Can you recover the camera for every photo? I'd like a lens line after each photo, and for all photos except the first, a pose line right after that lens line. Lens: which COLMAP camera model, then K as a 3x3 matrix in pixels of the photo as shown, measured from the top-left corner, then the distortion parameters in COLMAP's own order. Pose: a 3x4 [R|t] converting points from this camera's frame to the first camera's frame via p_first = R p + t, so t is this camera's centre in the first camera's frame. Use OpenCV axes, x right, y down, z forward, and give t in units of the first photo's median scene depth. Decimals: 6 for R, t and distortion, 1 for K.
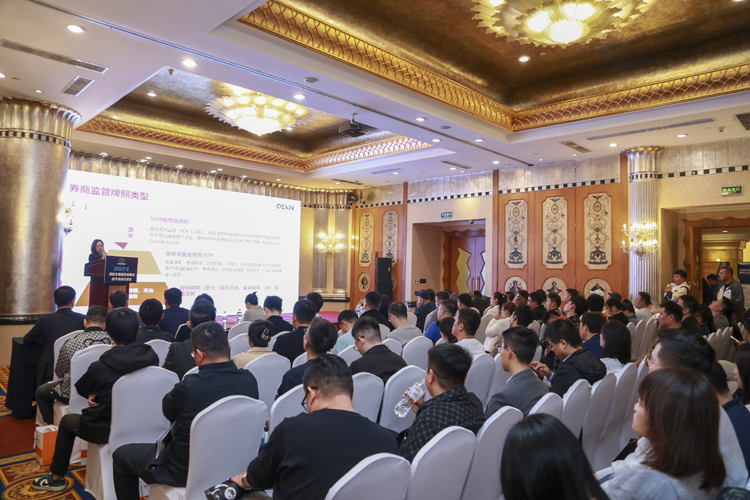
lens RADIAL K [[523.9, 0, 375.6], [0, 523.9, 248.1], [0, 0, 1]] dist [-0.076702, 0.009149]
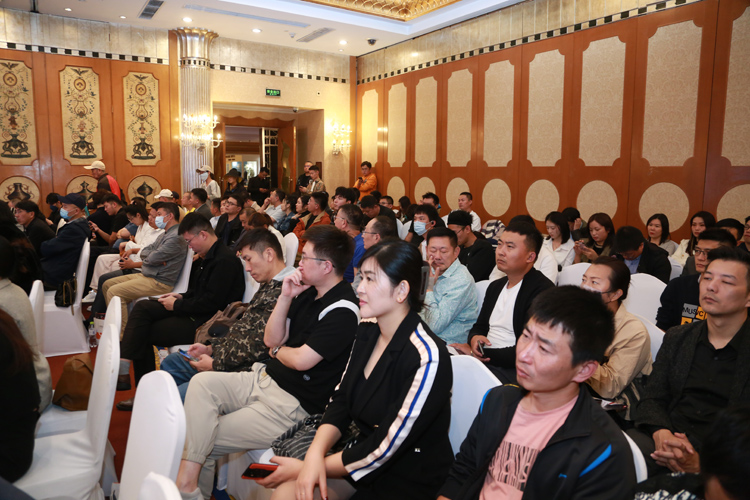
lens RADIAL K [[572.3, 0, 375.1], [0, 572.3, 249.1], [0, 0, 1]] dist [-0.044529, 0.000282]
pose [[0.174542, -0.153638, 0.972590, -0.428077], [-0.046175, 0.985388, 0.163946, 0.006309], [-0.983566, -0.073525, 0.164897, 0.462939]]
